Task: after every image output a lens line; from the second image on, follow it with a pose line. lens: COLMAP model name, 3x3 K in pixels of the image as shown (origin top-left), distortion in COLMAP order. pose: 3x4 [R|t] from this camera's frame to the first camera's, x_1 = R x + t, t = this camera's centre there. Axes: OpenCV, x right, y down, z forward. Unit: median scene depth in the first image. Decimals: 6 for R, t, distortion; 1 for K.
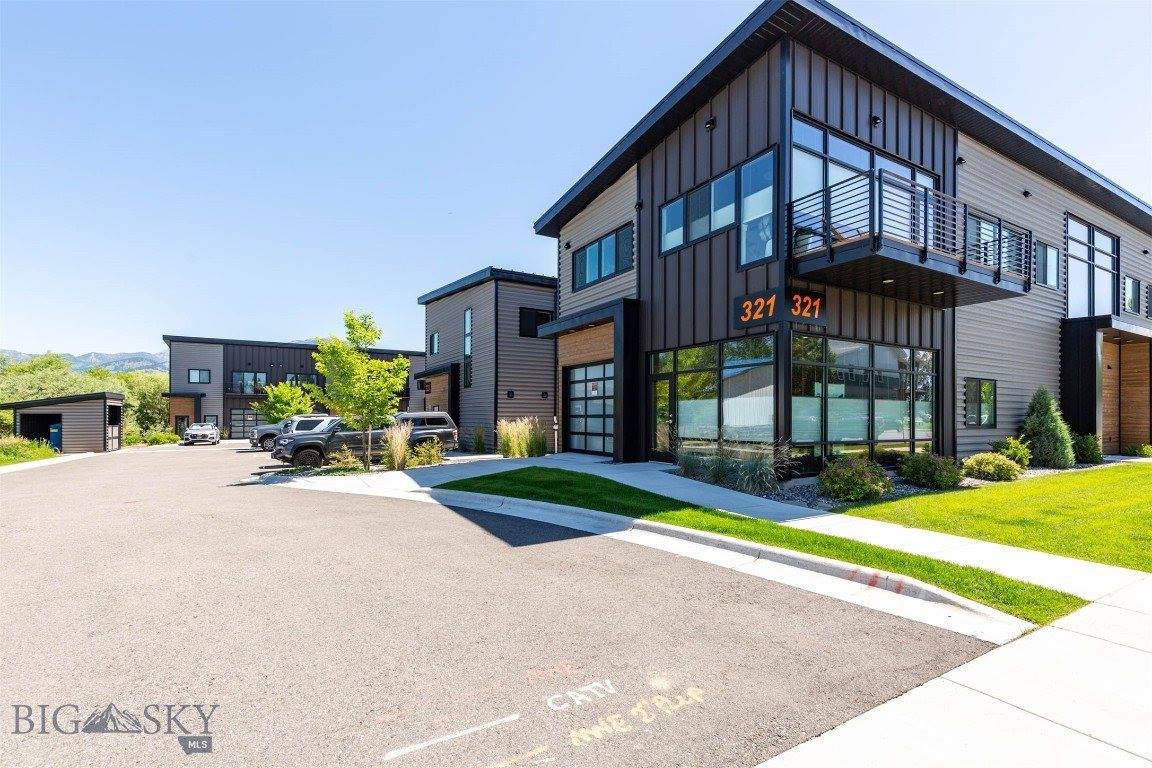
lens RADIAL K [[511.9, 0, 588.8], [0, 511.9, 418.4], [0, 0, 1]] dist [0.012501, -0.000060]
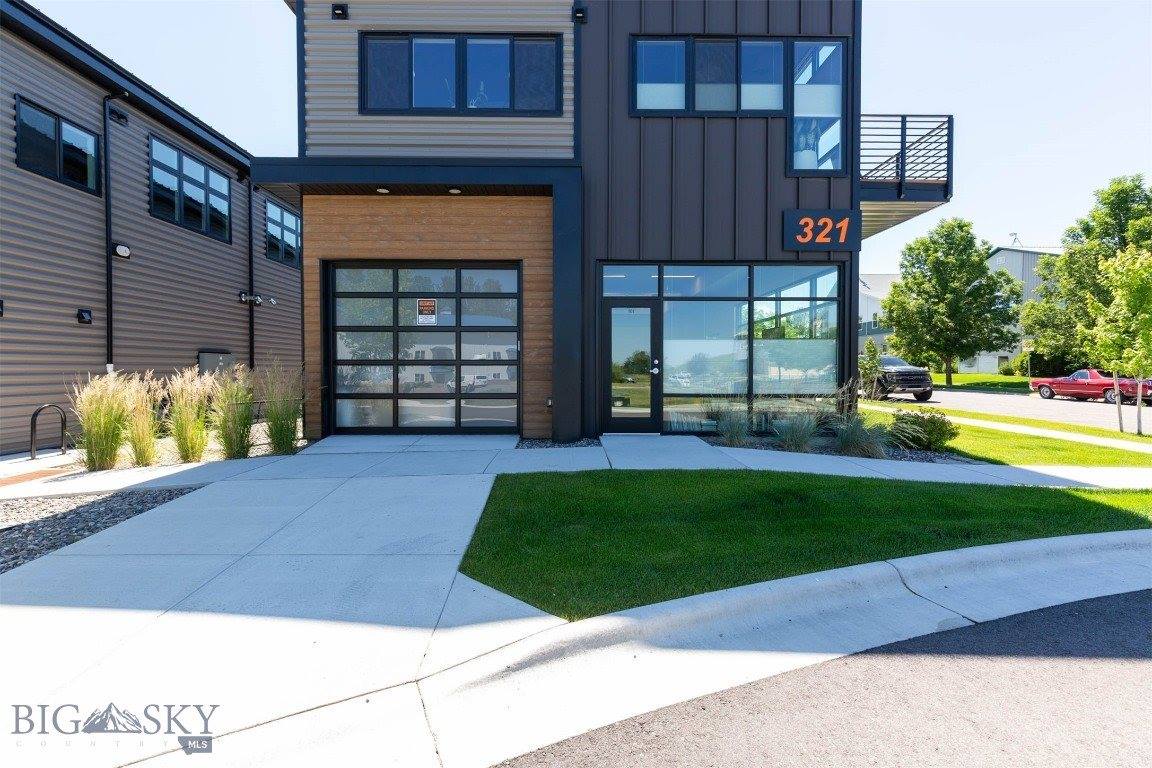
lens RADIAL K [[518.5, 0, 561.2], [0, 518.5, 384.6], [0, 0, 1]] dist [0.013507, -0.000125]
pose [[0.525565, -0.020131, 0.850515, -0.468431], [0.002246, 0.999749, 0.022275, 0.008641], [-0.850750, -0.009797, 0.525479, 0.724249]]
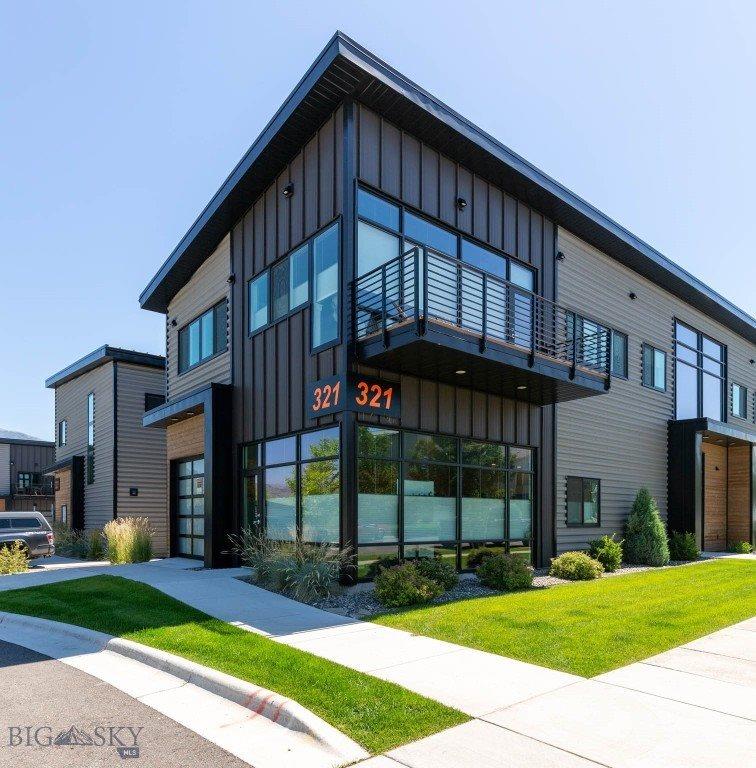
lens RADIAL K [[536.6, 0, 386.6], [0, 536.6, 524.2], [0, 0, 1]] dist [0.005308, -0.001977]
pose [[0.987617, -0.004713, 0.156813, 0.225532], [0.003333, 0.999953, 0.009063, 0.002544], [-0.156848, -0.008429, 0.987587, 0.035127]]
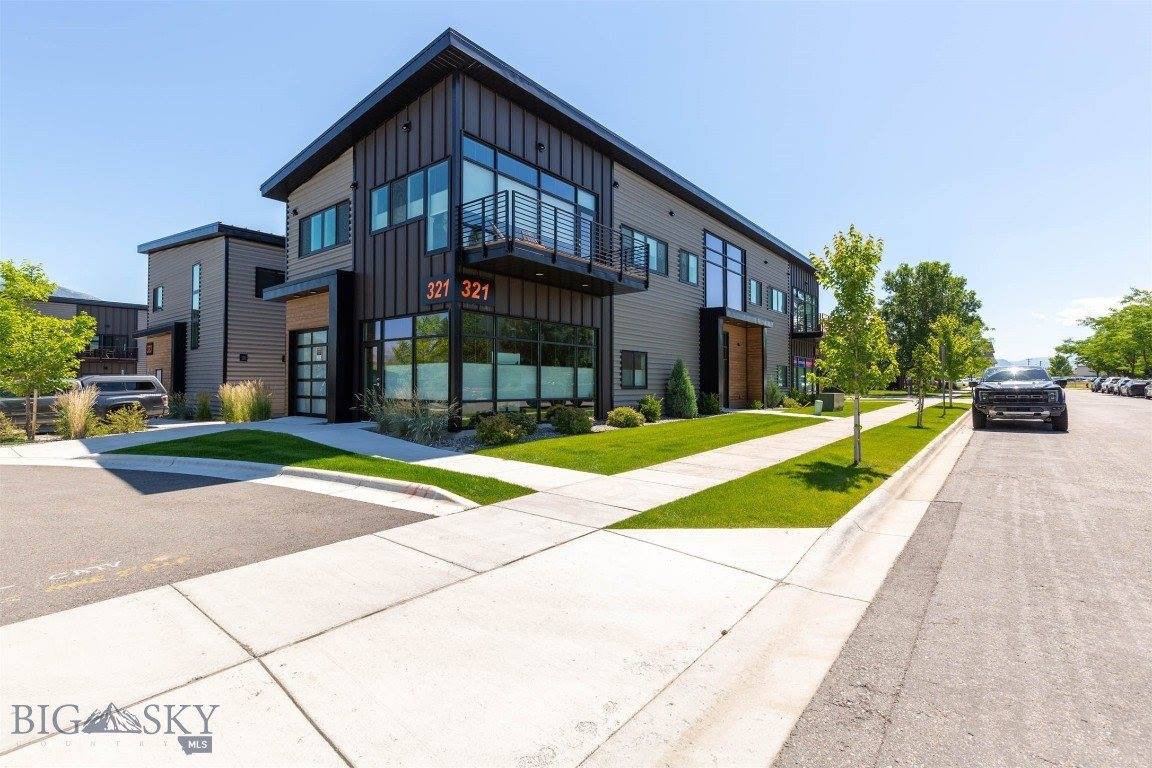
lens RADIAL K [[515.3, 0, 568.2], [0, 515.3, 376.1], [0, 0, 1]] dist [0.012133, -0.000303]
pose [[0.944956, 0.003031, 0.327184, 0.176739], [0.002062, 0.999882, -0.015219, 0.005823], [-0.327191, 0.015056, 0.944838, -0.184293]]
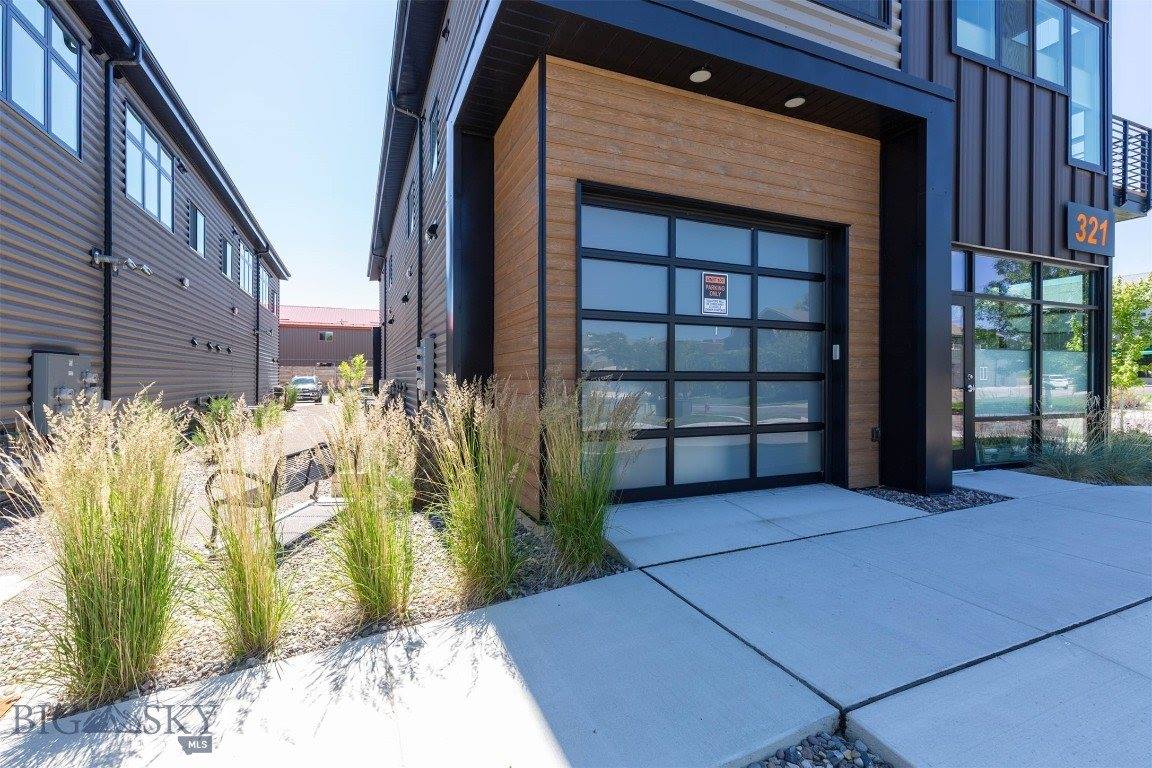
lens RADIAL K [[518.5, 0, 561.2], [0, 518.5, 384.6], [0, 0, 1]] dist [0.013507, -0.000125]
pose [[0.158980, -0.004283, 0.987272, -0.413711], [0.002631, 0.999989, 0.003914, -0.000483], [-0.987278, 0.001975, 0.158990, 1.281245]]
